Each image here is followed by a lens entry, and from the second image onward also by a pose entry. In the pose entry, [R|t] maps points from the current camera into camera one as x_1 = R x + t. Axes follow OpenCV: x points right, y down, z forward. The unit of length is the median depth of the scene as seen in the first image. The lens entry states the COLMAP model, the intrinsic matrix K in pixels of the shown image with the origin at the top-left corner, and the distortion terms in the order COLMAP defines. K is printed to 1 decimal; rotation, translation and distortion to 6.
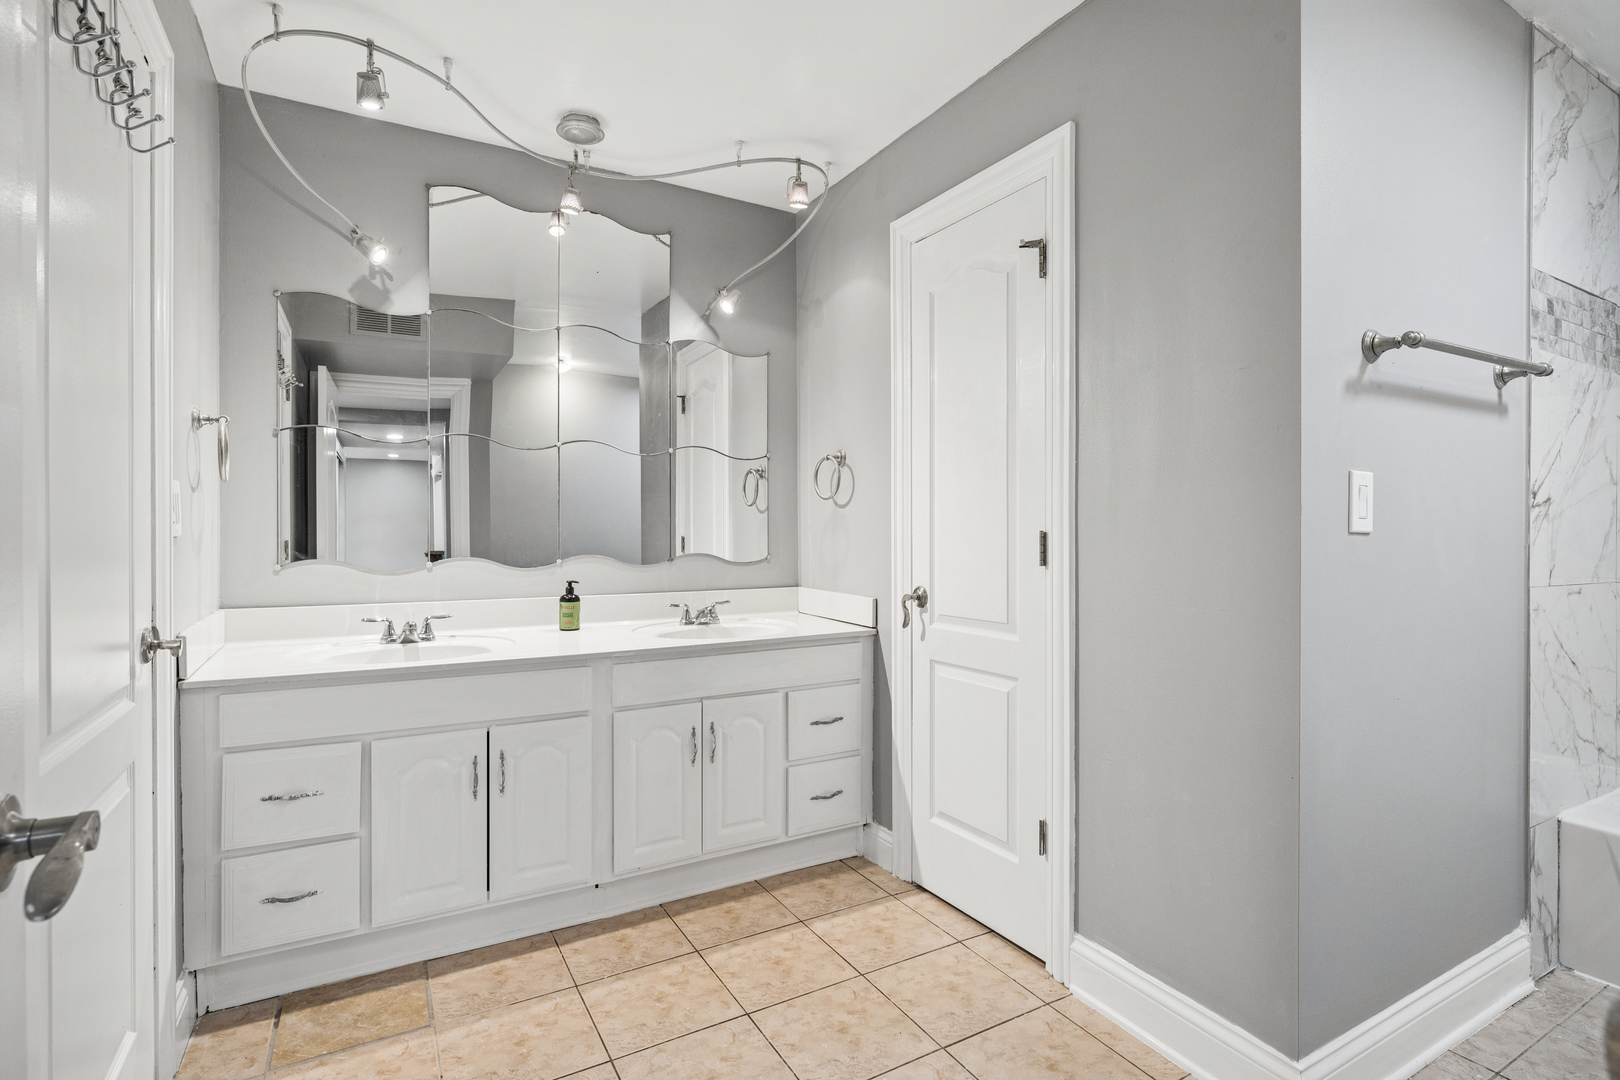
lens RADIAL K [[782.7, 0, 811.0], [0, 782.7, 526.9], [0, 0, 1]] dist [-0.001384, 0.000160]
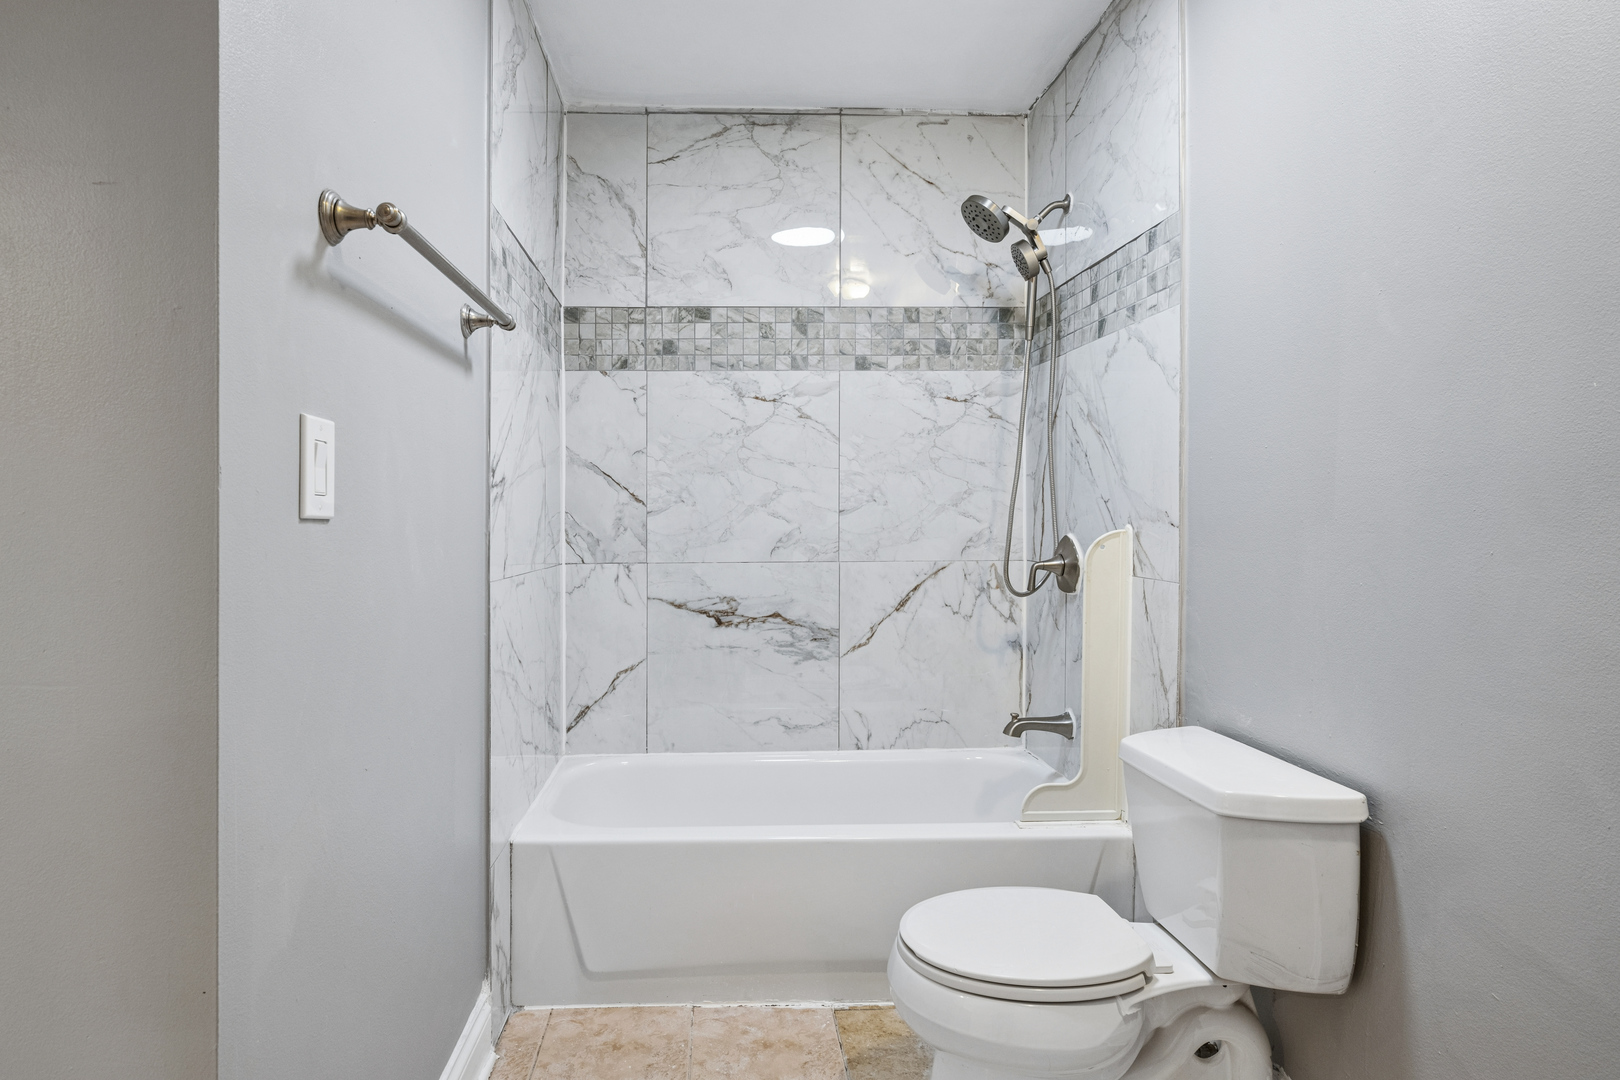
lens RADIAL K [[891.1, 0, 745.9], [0, 891.1, 517.5], [0, 0, 1]] dist [-0.002643, -0.000041]
pose [[0.464978, -0.004455, 0.885311, 0.190181], [-0.002935, 0.999974, 0.006573, 0.000631], [-0.885318, -0.005654, 0.464952, 0.297049]]
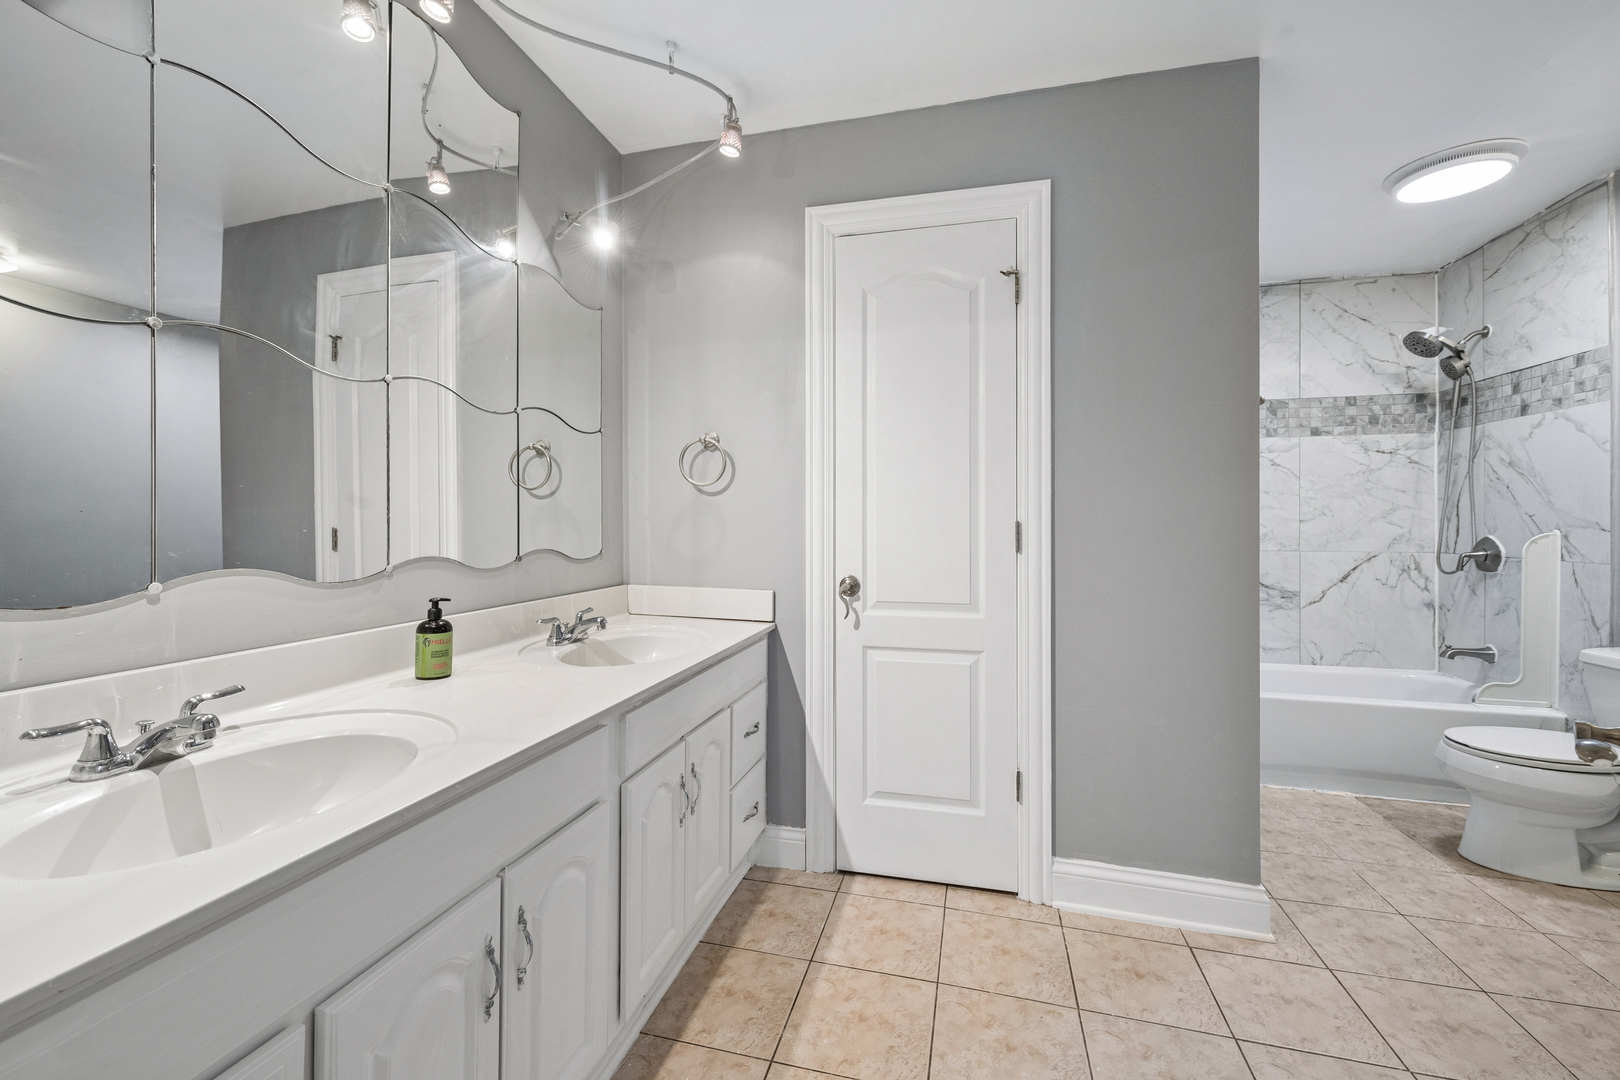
lens RADIAL K [[652.4, 0, 808.5], [0, 652.4, 516.1], [0, 0, 1]] dist [0.002601, -0.000391]
pose [[0.698121, 0.008167, 0.715934, -0.608019], [-0.007375, 0.999964, -0.004216, 0.003479], [-0.715942, -0.002337, 0.698156, 0.539356]]
